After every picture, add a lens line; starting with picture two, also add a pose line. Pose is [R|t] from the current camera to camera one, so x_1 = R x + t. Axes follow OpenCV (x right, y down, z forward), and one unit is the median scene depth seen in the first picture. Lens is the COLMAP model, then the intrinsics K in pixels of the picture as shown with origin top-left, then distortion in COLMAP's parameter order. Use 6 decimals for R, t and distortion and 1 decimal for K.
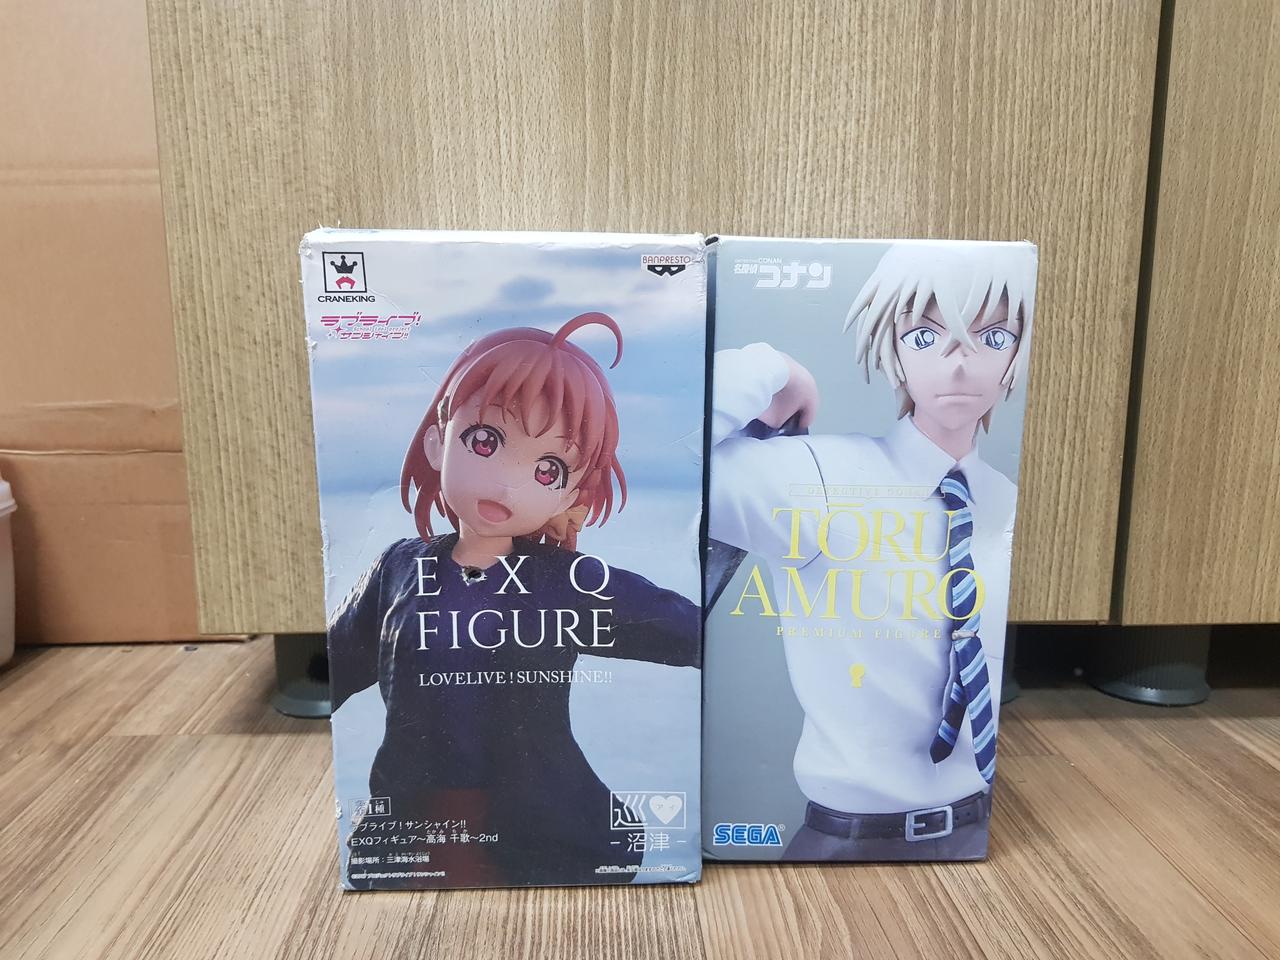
lens RADIAL K [[1006.6, 0, 640.8], [0, 1006.6, 475.9], [0, 0, 1]] dist [0.028274, -0.074545]
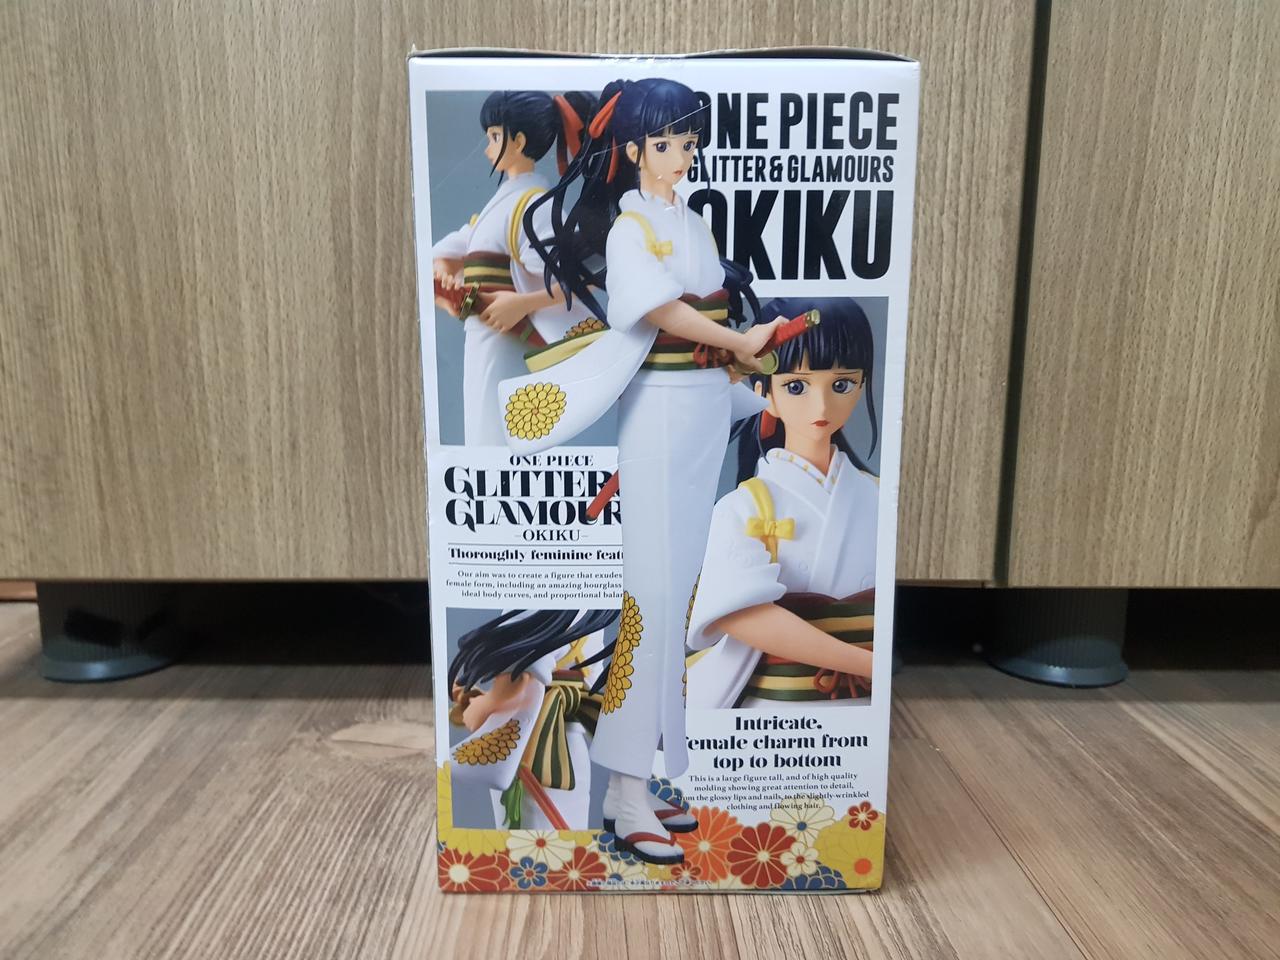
lens RADIAL K [[1006.6, 0, 647.8], [0, 1006.6, 475.6], [0, 0, 1]] dist [0.028274, -0.074545]
pose [[0.999800, 0.013978, -0.014319, 0.204454], [-0.014050, 0.999889, -0.004933, 0.069845], [0.014249, 0.005133, 0.999885, 0.166038]]
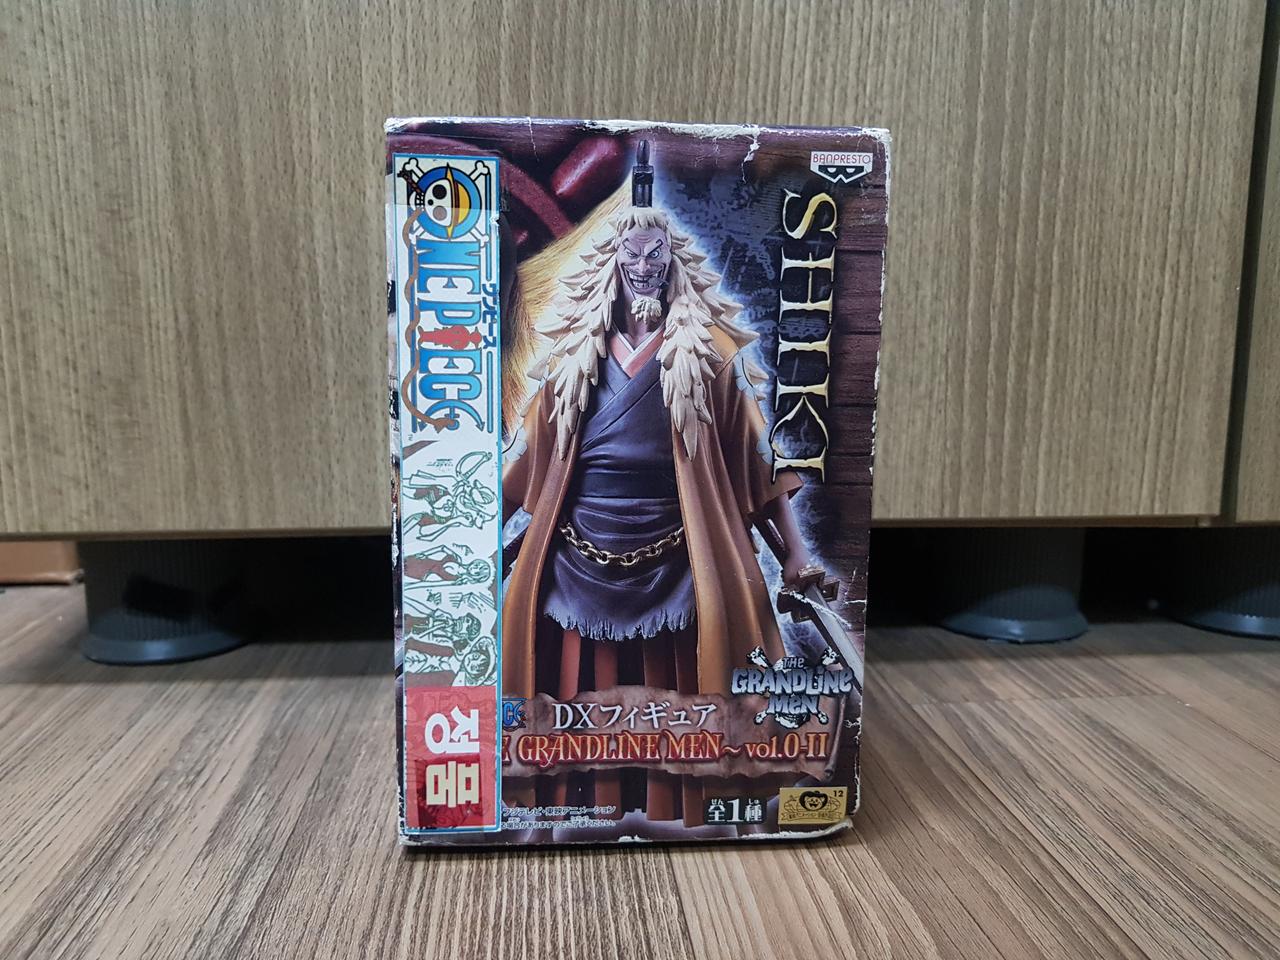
lens RADIAL K [[1006.6, 0, 635.1], [0, 1006.6, 475.2], [0, 0, 1]] dist [0.028274, -0.074545]
pose [[0.998926, -0.002560, 0.046253, -0.000908], [0.003819, 0.999624, -0.027158, 0.145072], [-0.046167, 0.027306, 0.998560, 0.304733]]
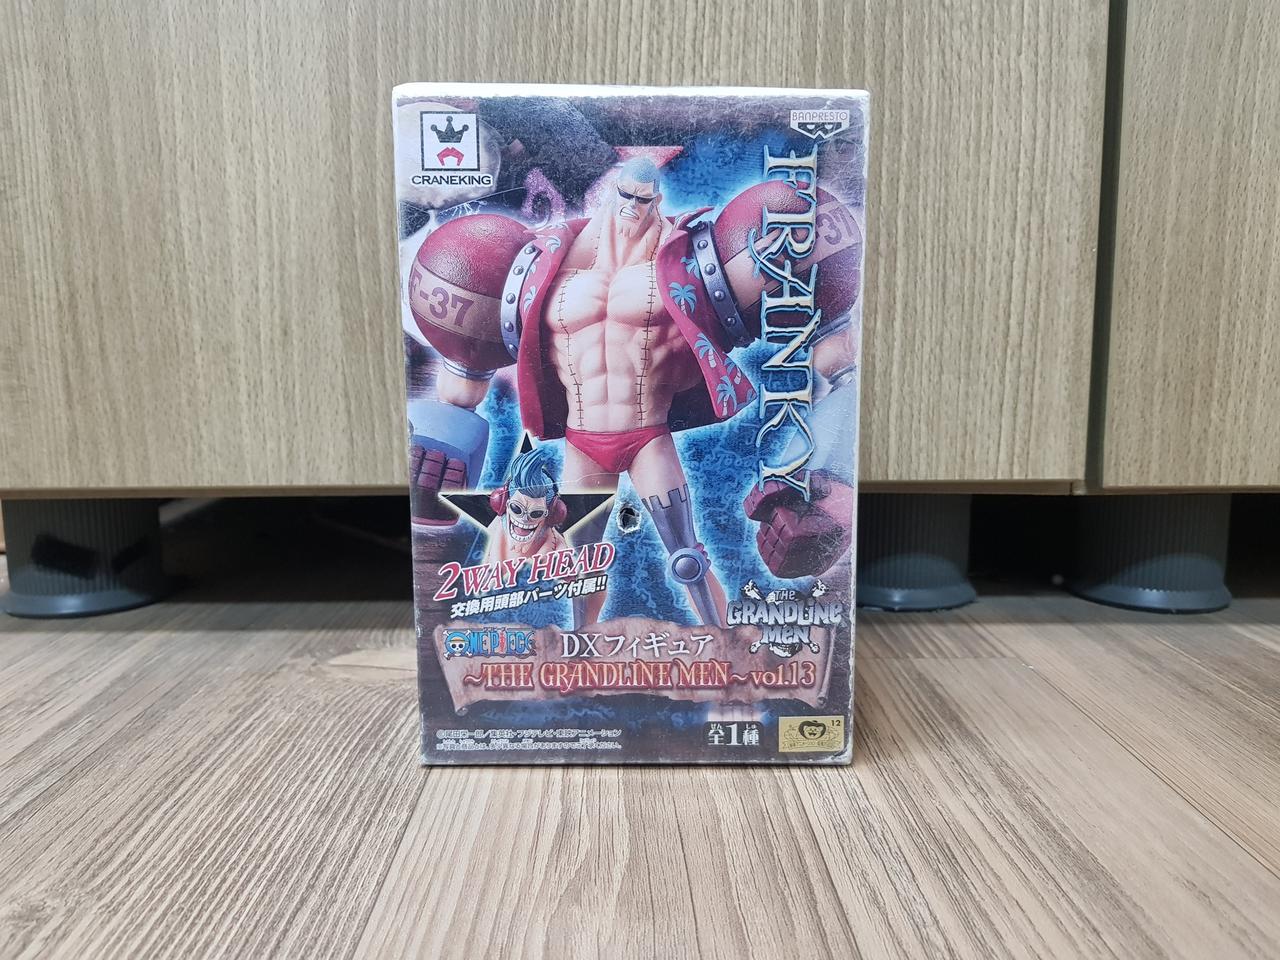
lens RADIAL K [[1006.6, 0, 652.3], [0, 1006.6, 477.1], [0, 0, 1]] dist [0.028274, -0.074545]
pose [[0.999618, -0.000233, -0.027654, 0.185630], [-0.000895, 0.999168, -0.040775, 0.187833], [0.027641, 0.040784, 0.998786, 0.280247]]
